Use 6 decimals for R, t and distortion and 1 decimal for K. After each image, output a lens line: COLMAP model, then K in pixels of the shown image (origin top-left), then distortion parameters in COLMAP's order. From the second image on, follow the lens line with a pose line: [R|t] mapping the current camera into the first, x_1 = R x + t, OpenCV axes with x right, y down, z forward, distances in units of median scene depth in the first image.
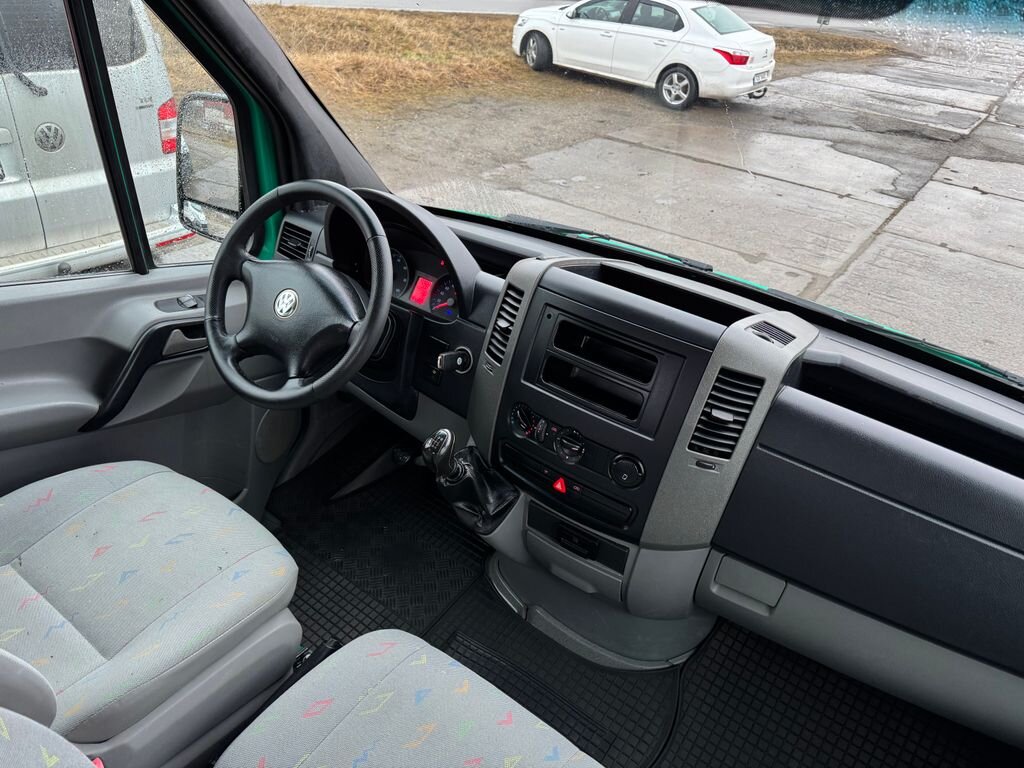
lens RADIAL K [[721.2, 0, 512.0], [0, 721.2, 384.0], [0, 0, 1]] dist [0.069146, -0.085028]
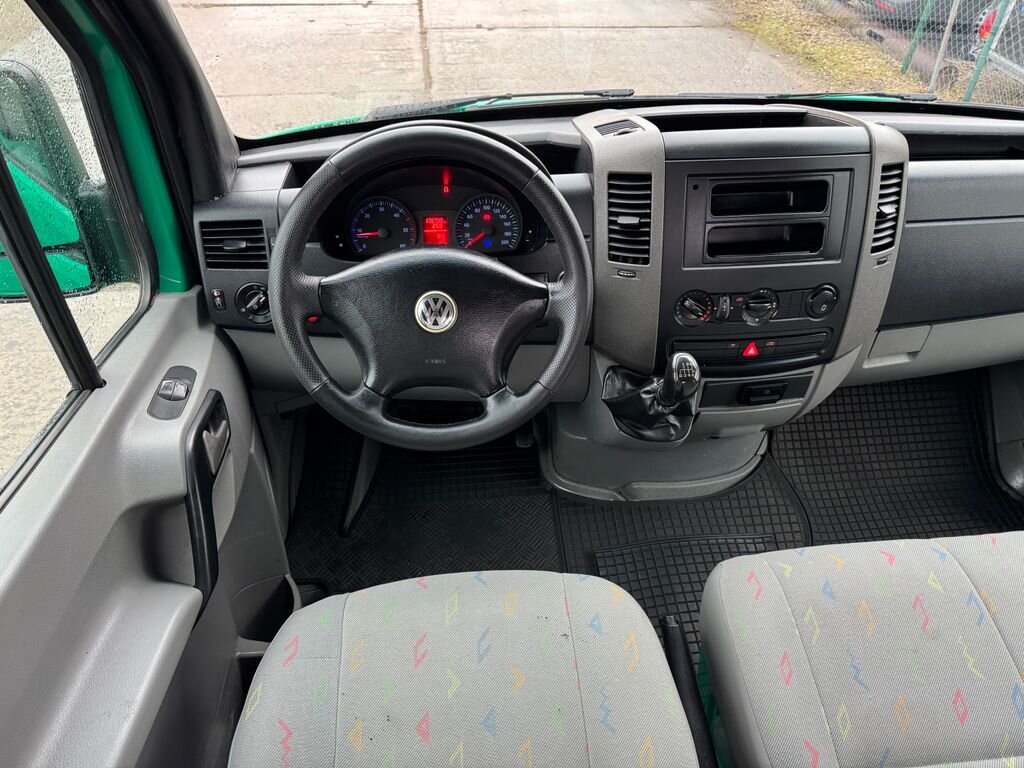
lens RADIAL K [[712.9, 0, 510.1], [0, 712.9, 378.4], [0, 0, 1]] dist [0.154588, -0.311090]
pose [[0.740091, -0.495642, 0.454537, -0.604978], [0.397243, 0.867564, 0.299217, -0.234318], [-0.542645, -0.040886, 0.838967, 0.348208]]
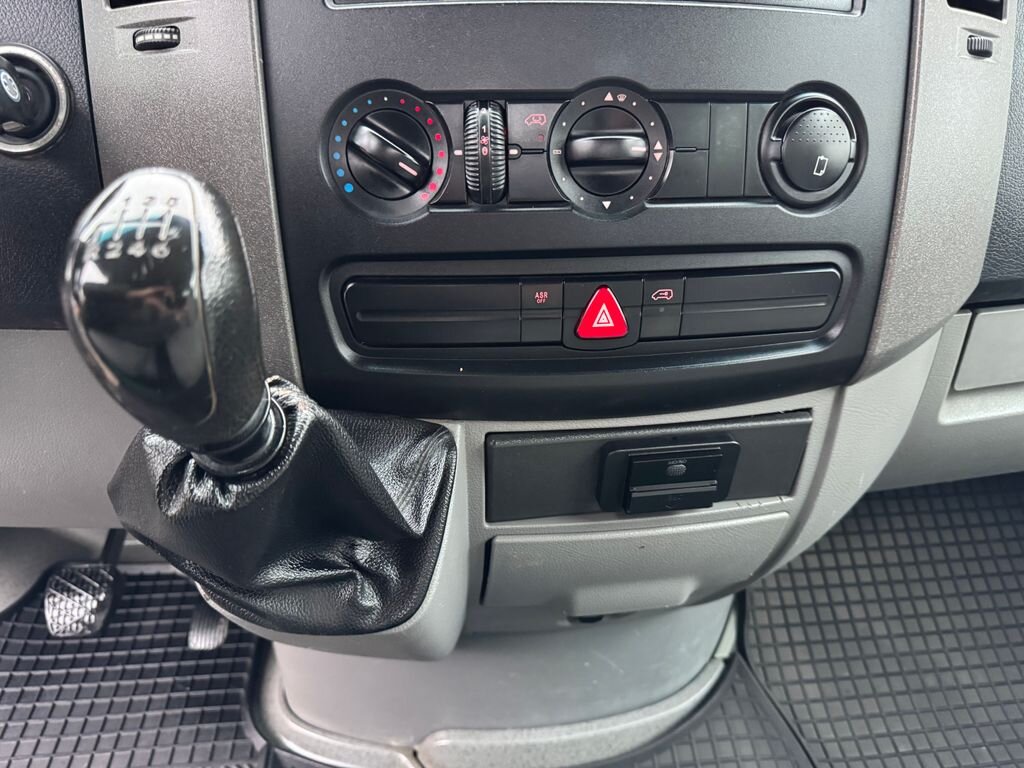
lens RADIAL K [[739.1, 0, 508.3], [0, 739.1, 388.6], [0, 0, 1]] dist [-0.003659, 0.000014]
pose [[0.730390, -0.385541, 0.563816, -0.136742], [0.405053, 0.909138, 0.096951, 0.118099], [-0.549965, 0.157563, 0.820190, 0.748777]]
